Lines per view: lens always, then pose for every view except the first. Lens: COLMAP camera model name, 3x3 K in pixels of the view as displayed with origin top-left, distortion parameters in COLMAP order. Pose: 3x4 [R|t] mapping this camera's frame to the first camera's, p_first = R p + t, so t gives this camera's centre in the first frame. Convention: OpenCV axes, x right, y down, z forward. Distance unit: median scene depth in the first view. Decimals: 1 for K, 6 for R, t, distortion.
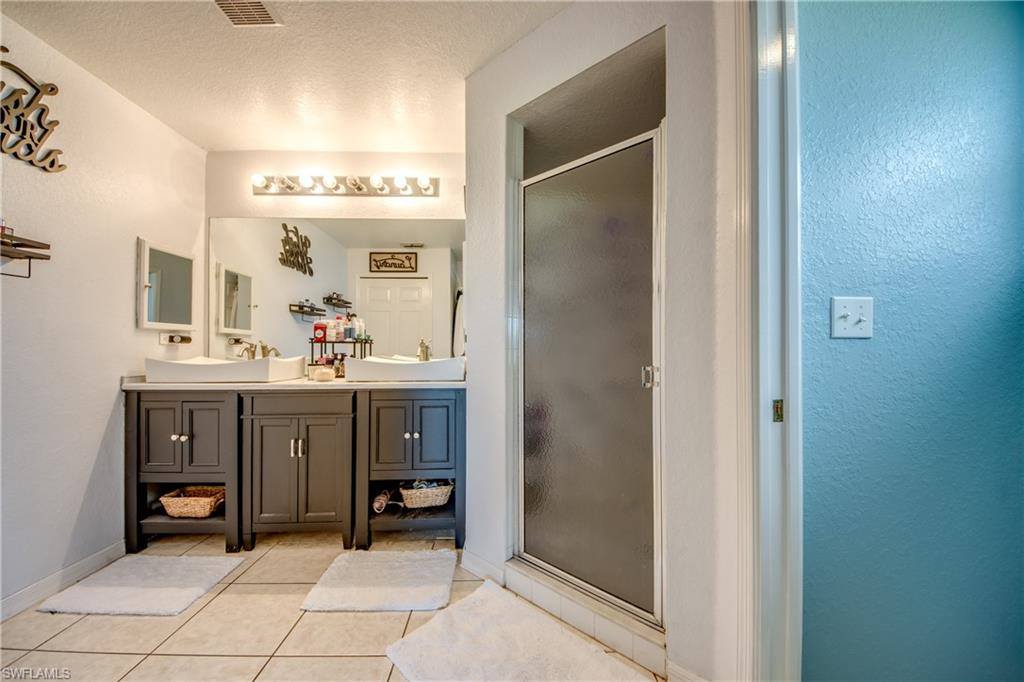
lens RADIAL K [[386.2, 0, 509.2], [0, 386.2, 341.4], [0, 0, 1]] dist [0.031160, -0.021303]
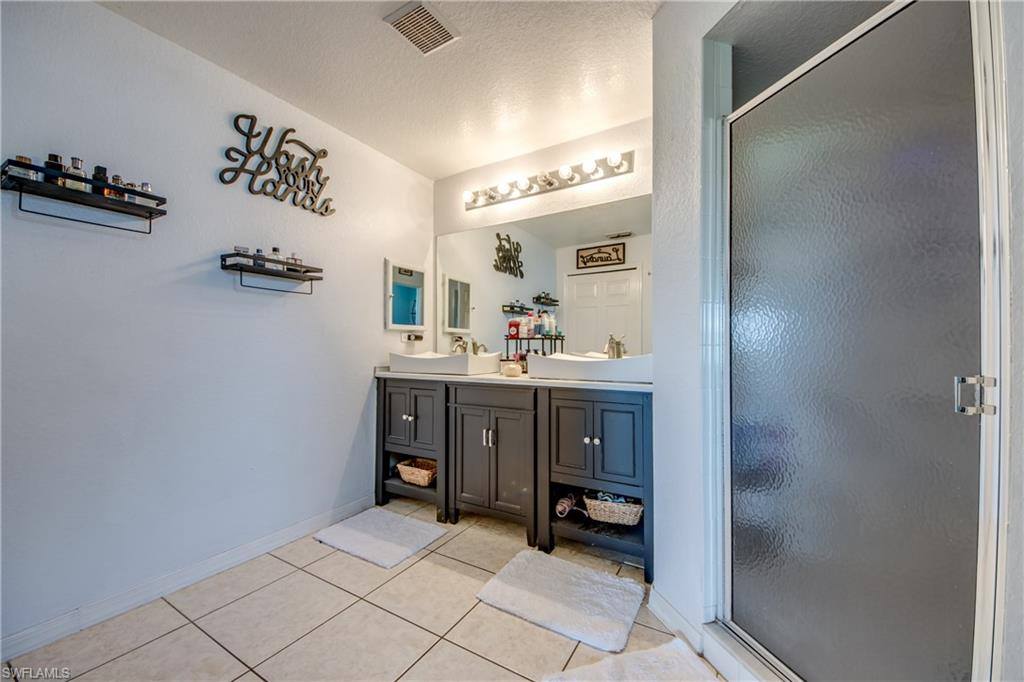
lens RADIAL K [[386.2, 0, 509.2], [0, 386.2, 341.4], [0, 0, 1]] dist [0.031160, -0.021303]
pose [[0.844063, -0.006931, -0.536199, 0.071256], [0.011569, 0.999919, 0.005287, 0.003862], [0.536119, -0.010666, 0.844075, 0.135315]]
